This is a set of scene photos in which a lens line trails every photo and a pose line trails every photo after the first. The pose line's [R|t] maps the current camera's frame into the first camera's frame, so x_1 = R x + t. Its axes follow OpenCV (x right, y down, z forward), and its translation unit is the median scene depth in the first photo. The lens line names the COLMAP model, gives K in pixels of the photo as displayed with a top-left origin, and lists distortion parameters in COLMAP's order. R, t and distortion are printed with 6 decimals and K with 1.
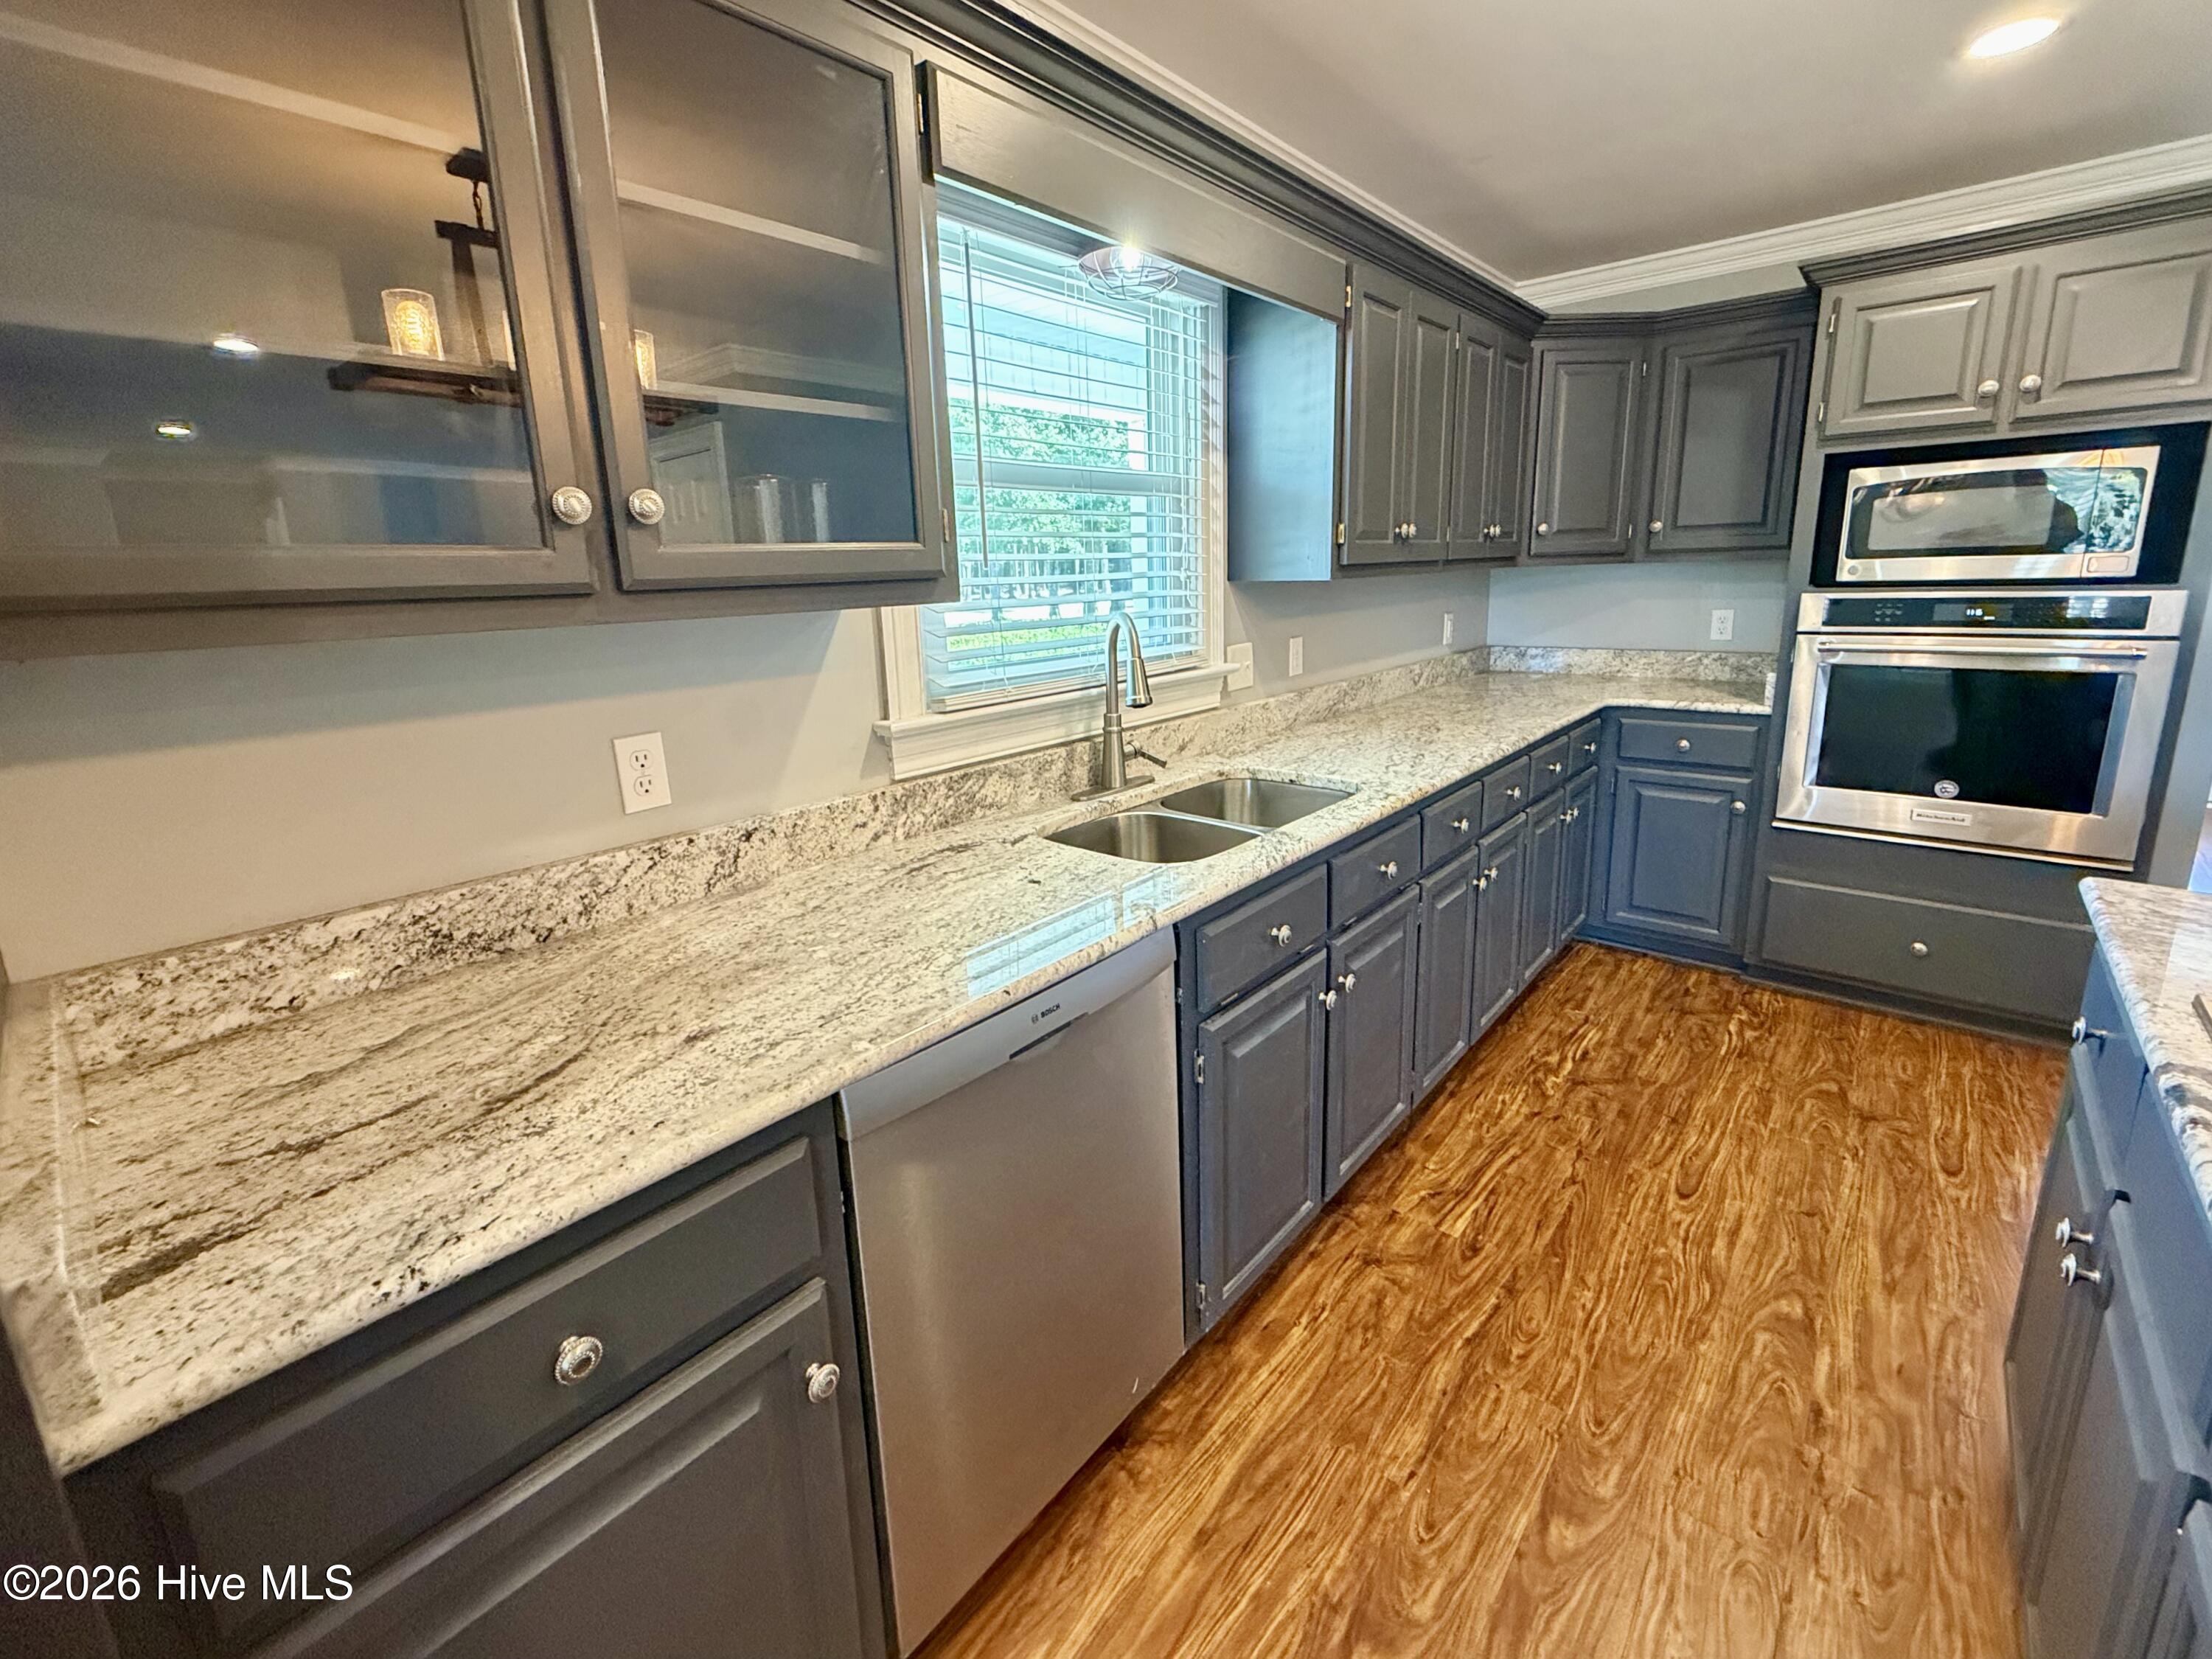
lens RADIAL K [[920.1, 0, 1100.5], [0, 920.1, 774.7], [0, 0, 1]] dist [0.000690, -0.000708]
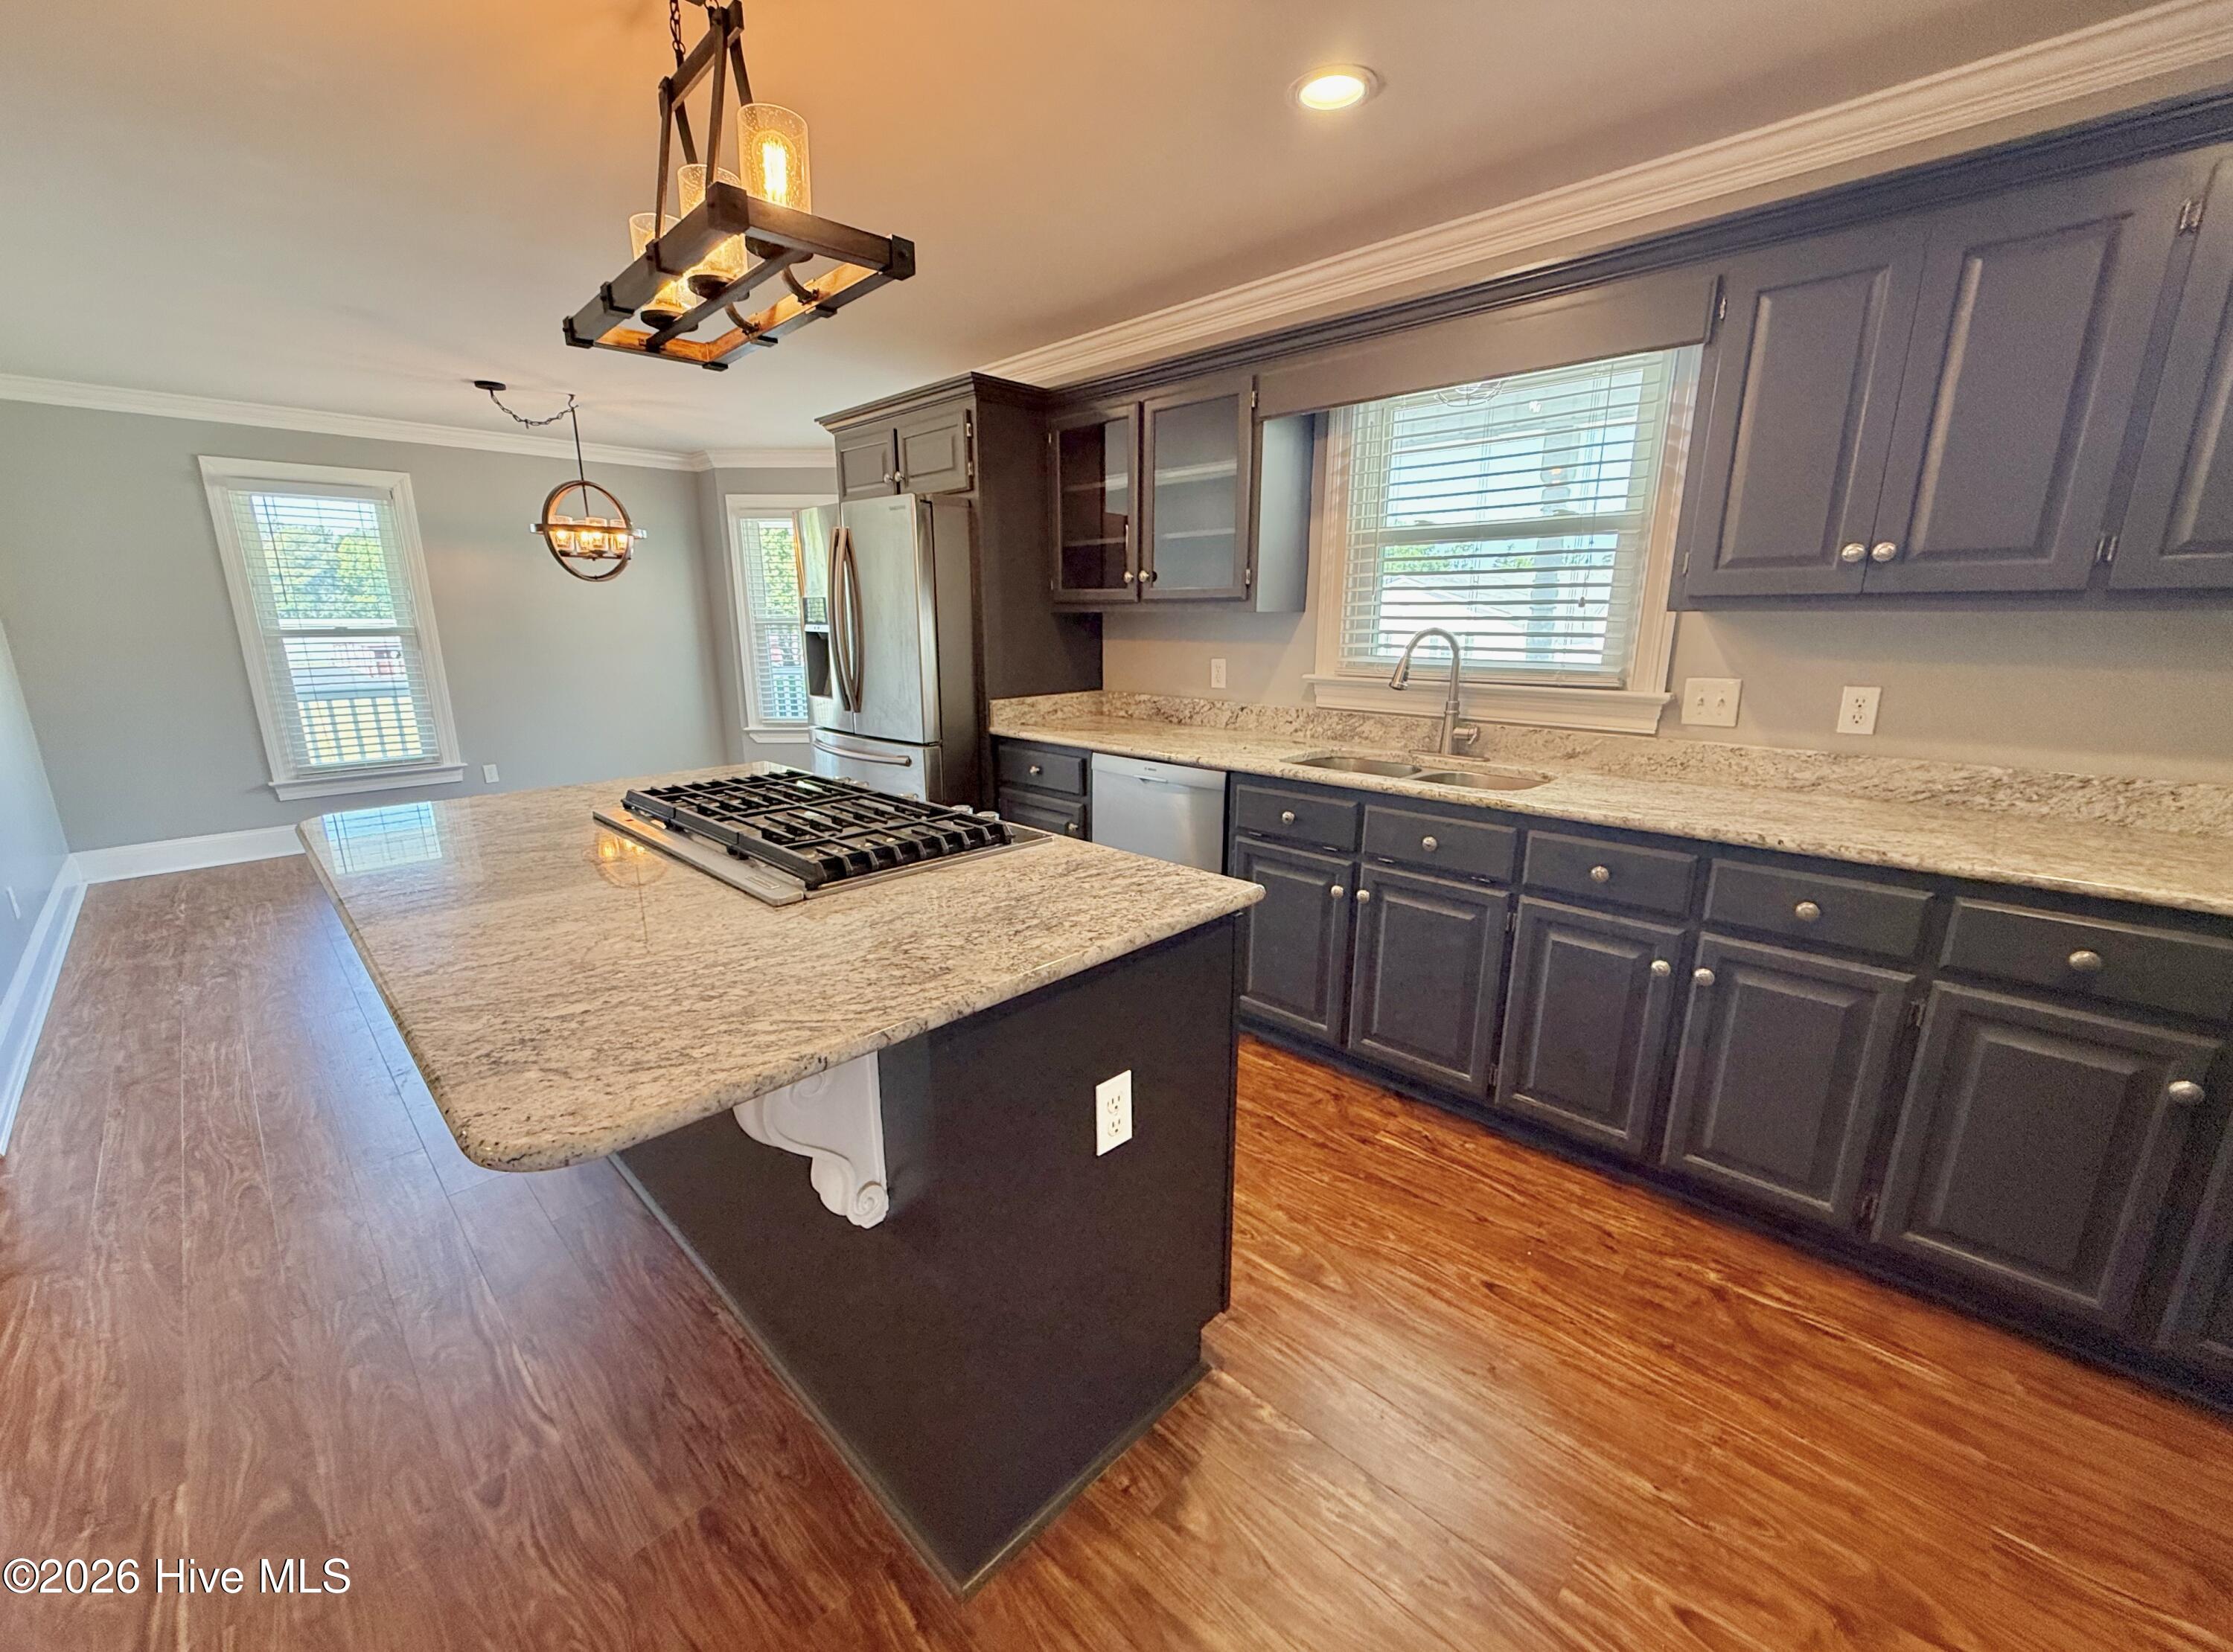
lens RADIAL K [[895.0, 0, 1115.1], [0, 895.0, 844.4], [0, 0, 1]] dist [0.000122, -0.000024]
pose [[-0.049000, 0.280139, -0.958708, 1.242890], [-0.212978, 0.934855, 0.284055, -0.123552], [0.975828, 0.218102, 0.013855, 0.461791]]
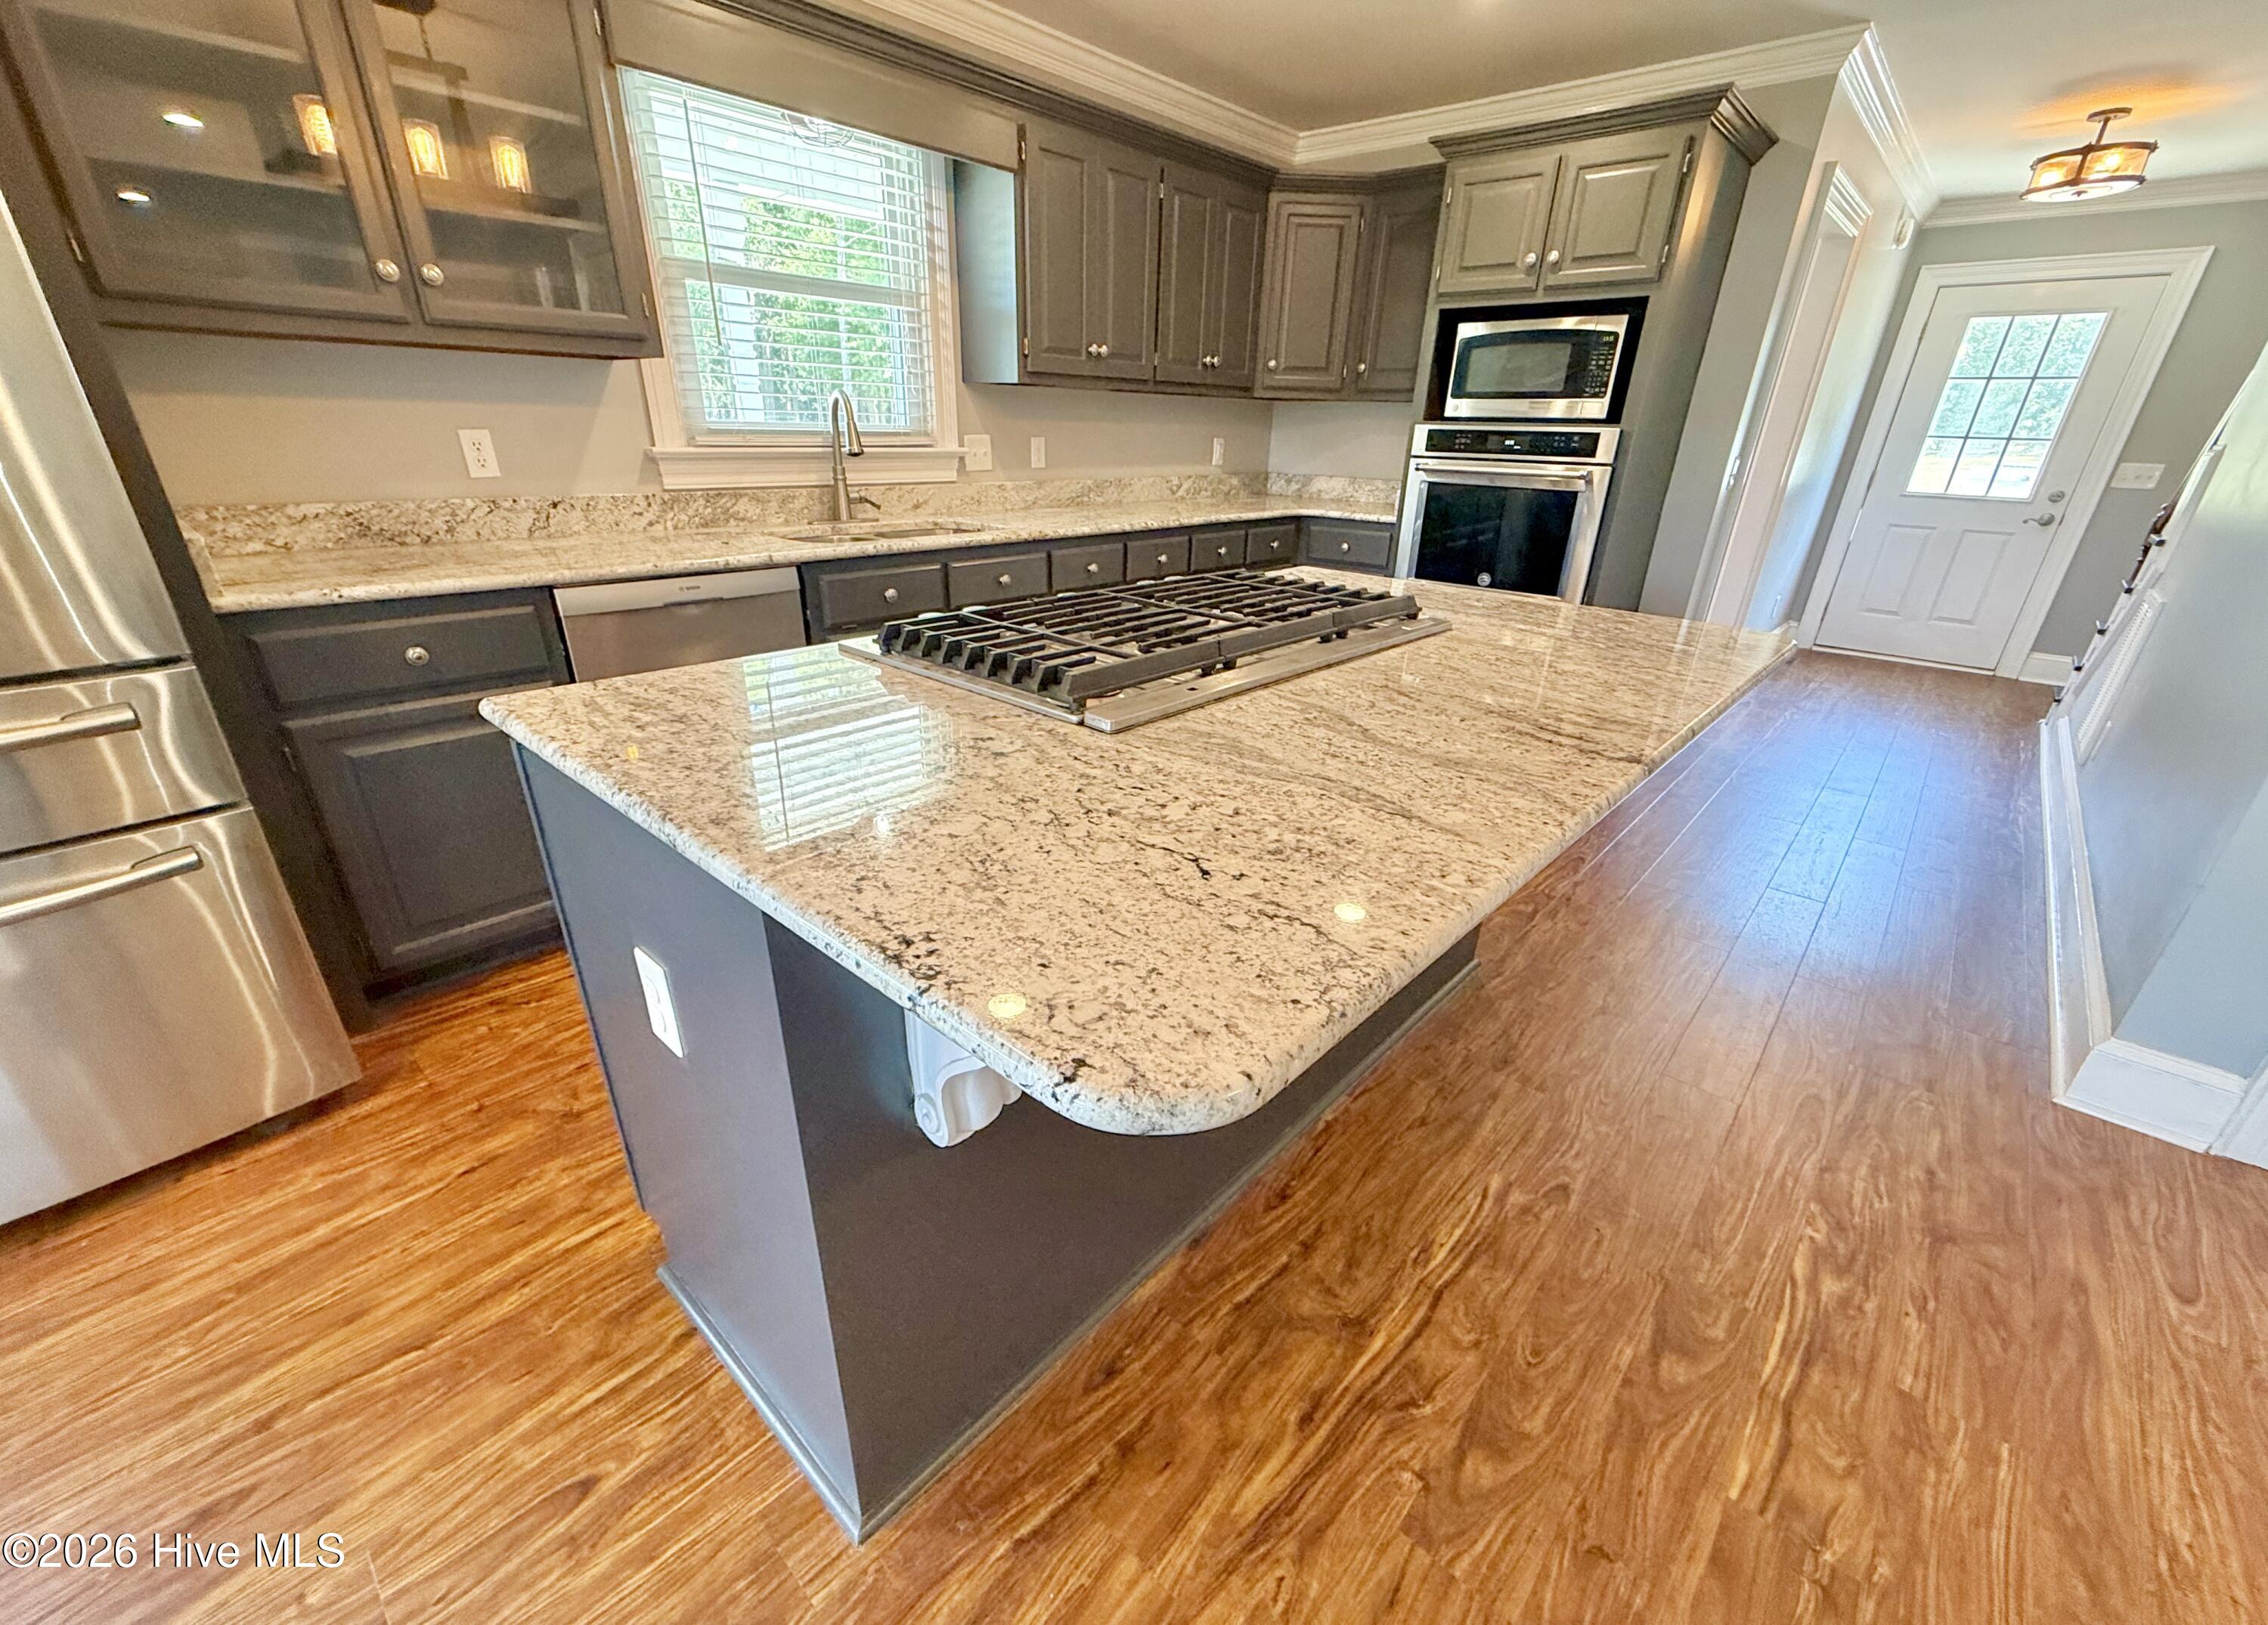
lens RADIAL K [[898.5, 0, 1132.6], [0, 898.5, 856.4], [0, 0, 1]] dist [-0.000994, 0.000122]
pose [[0.998264, 0.056906, 0.015170, 0.436485], [-0.058866, 0.971927, 0.227800, 0.162708], [-0.001781, -0.228298, 0.973590, -0.477160]]
